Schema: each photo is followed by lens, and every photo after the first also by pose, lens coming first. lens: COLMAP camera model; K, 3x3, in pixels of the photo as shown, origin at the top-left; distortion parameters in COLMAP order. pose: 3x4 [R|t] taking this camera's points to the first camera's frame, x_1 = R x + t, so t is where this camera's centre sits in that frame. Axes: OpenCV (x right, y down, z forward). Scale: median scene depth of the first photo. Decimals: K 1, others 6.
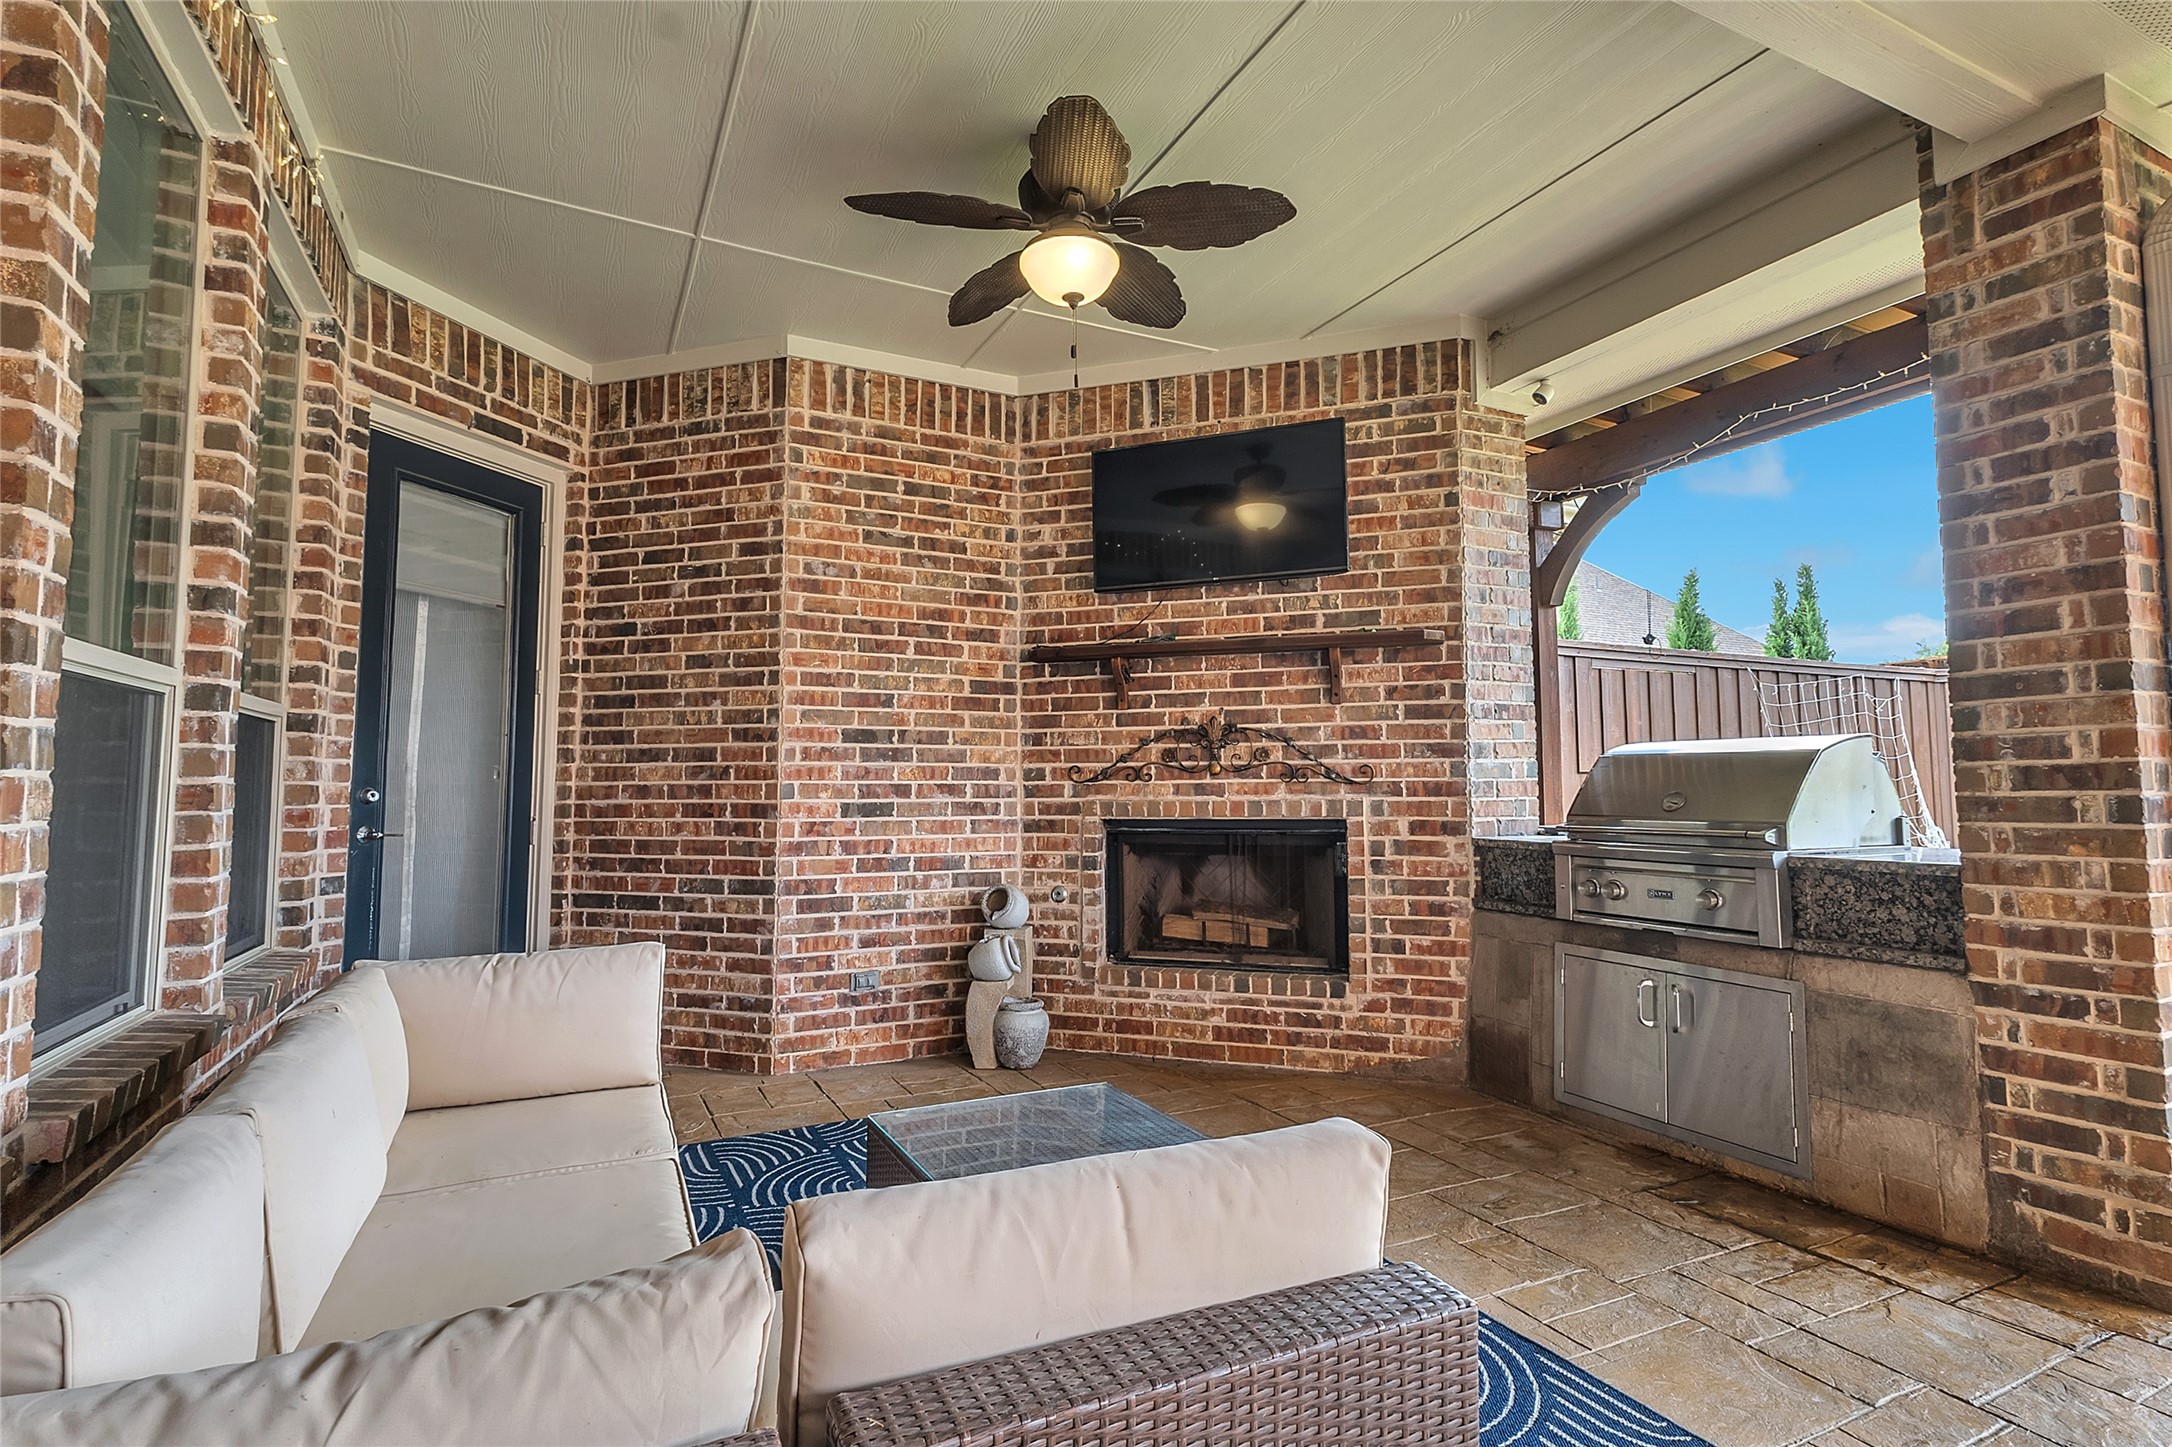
lens RADIAL K [[1033.8, 0, 1086.4], [0, 1033.8, 713.8], [0, 0, 1]] dist [0.019675, -0.004810]
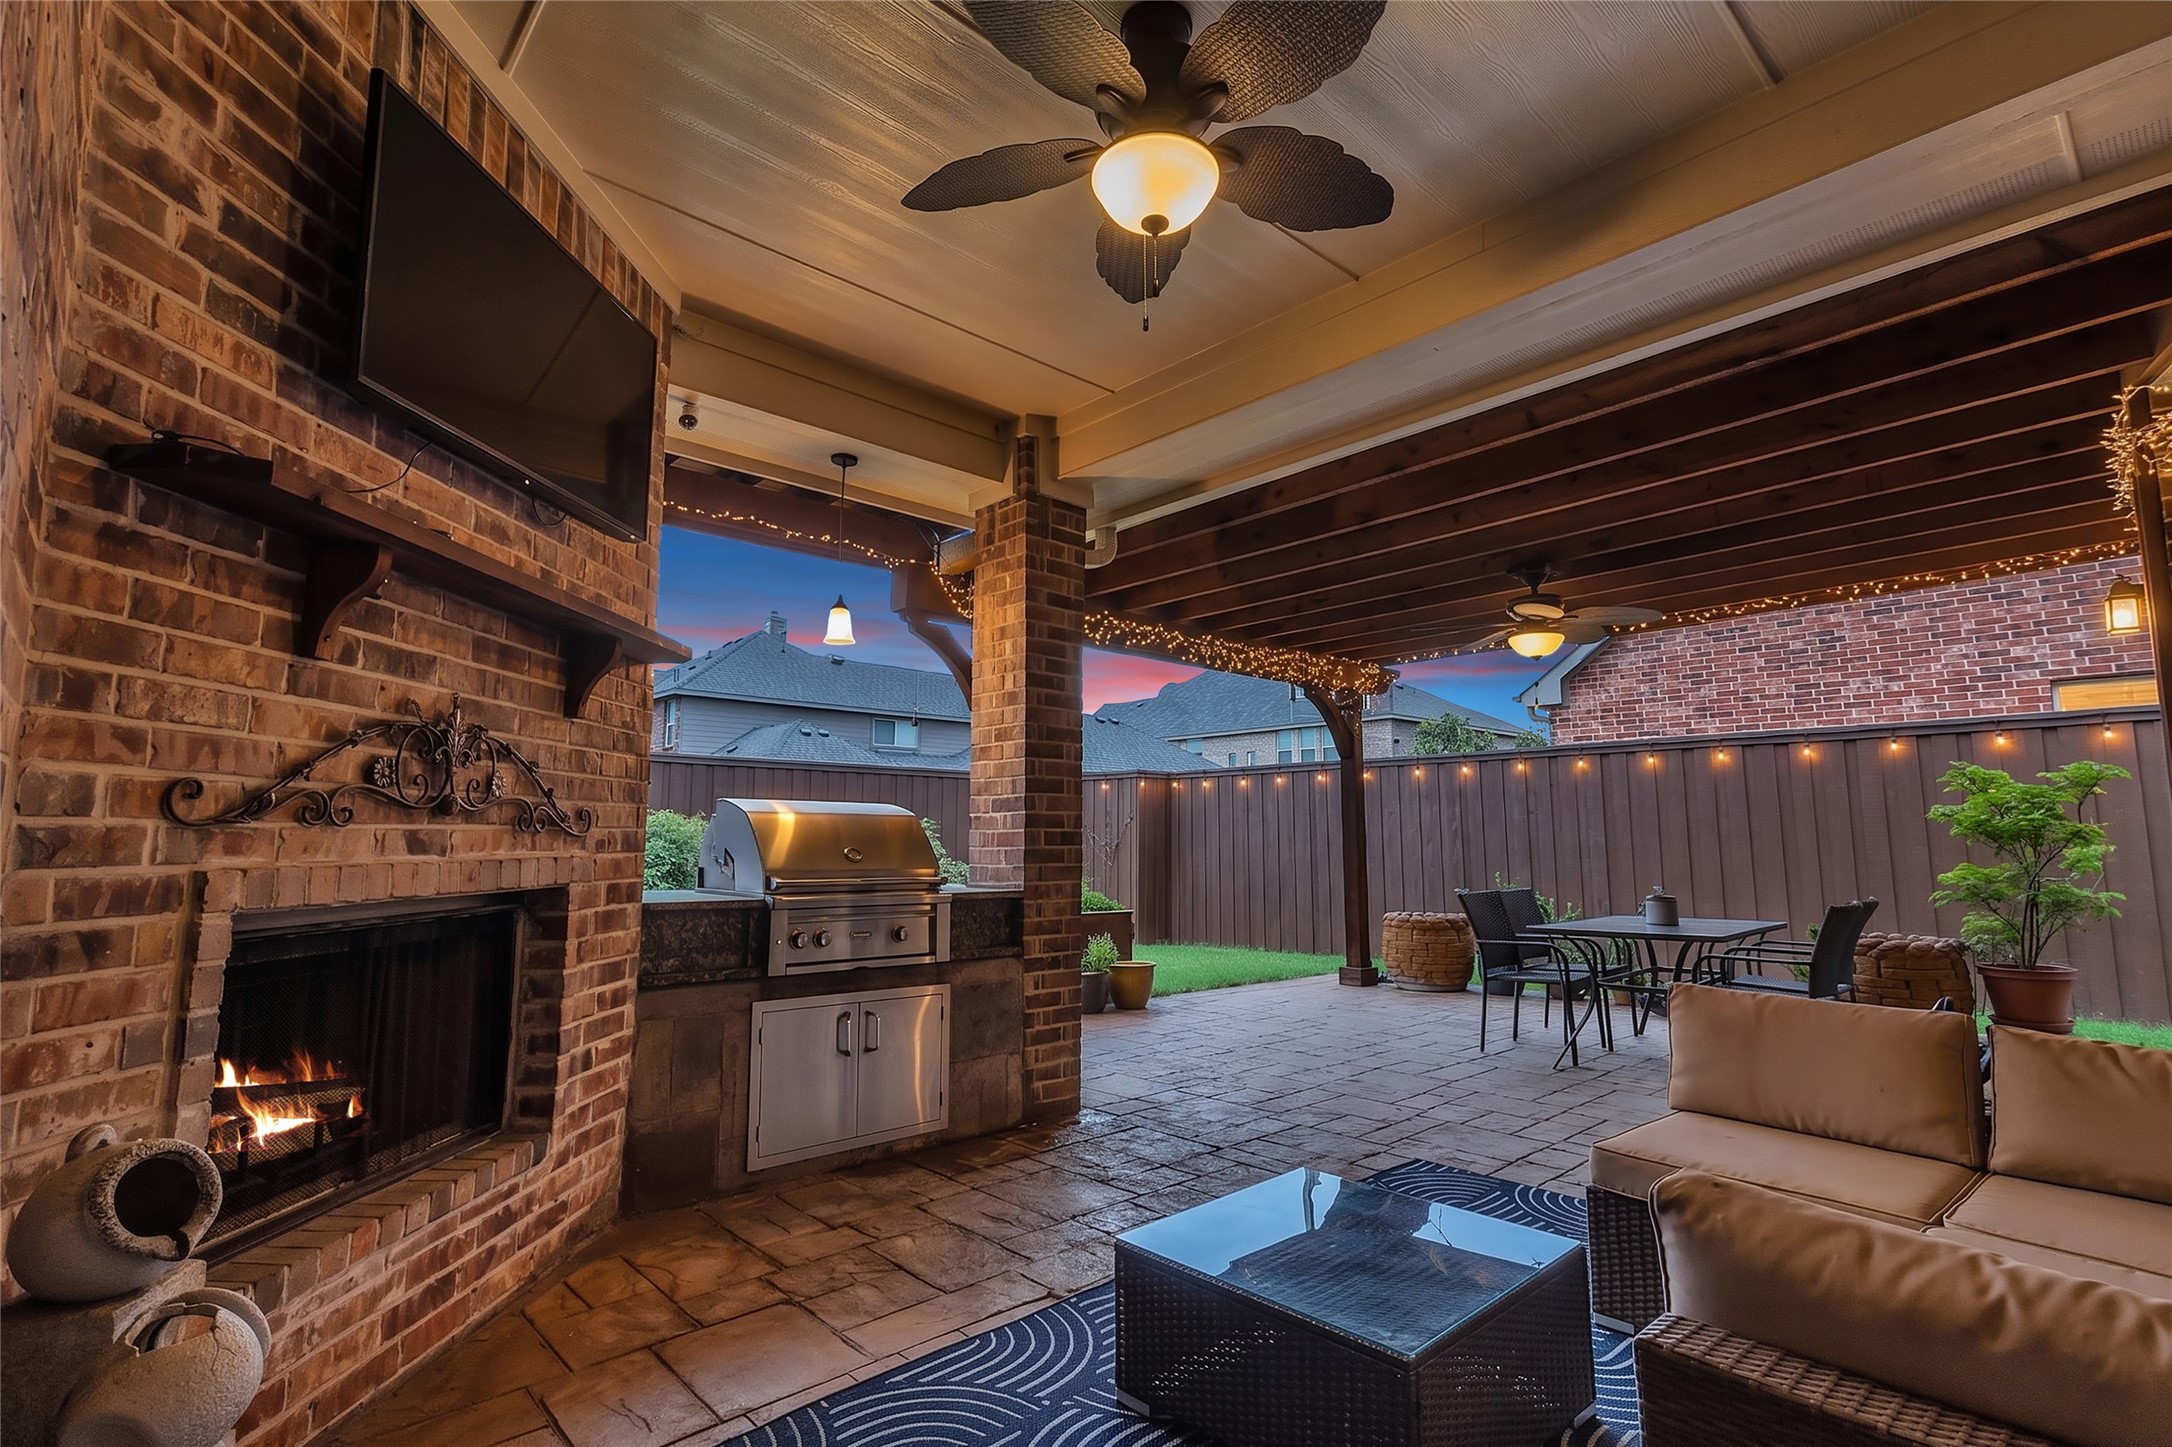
lens RADIAL K [[1033.8, 0, 1076.2], [0, 1033.8, 724.6], [0, 0, 1]] dist [0.019675, -0.004810]
pose [[-0.277532, 0.113744, 0.953959, -0.485142], [-0.071801, 0.987734, -0.138660, 0.063255], [-0.958030, -0.106978, -0.265960, 0.832928]]
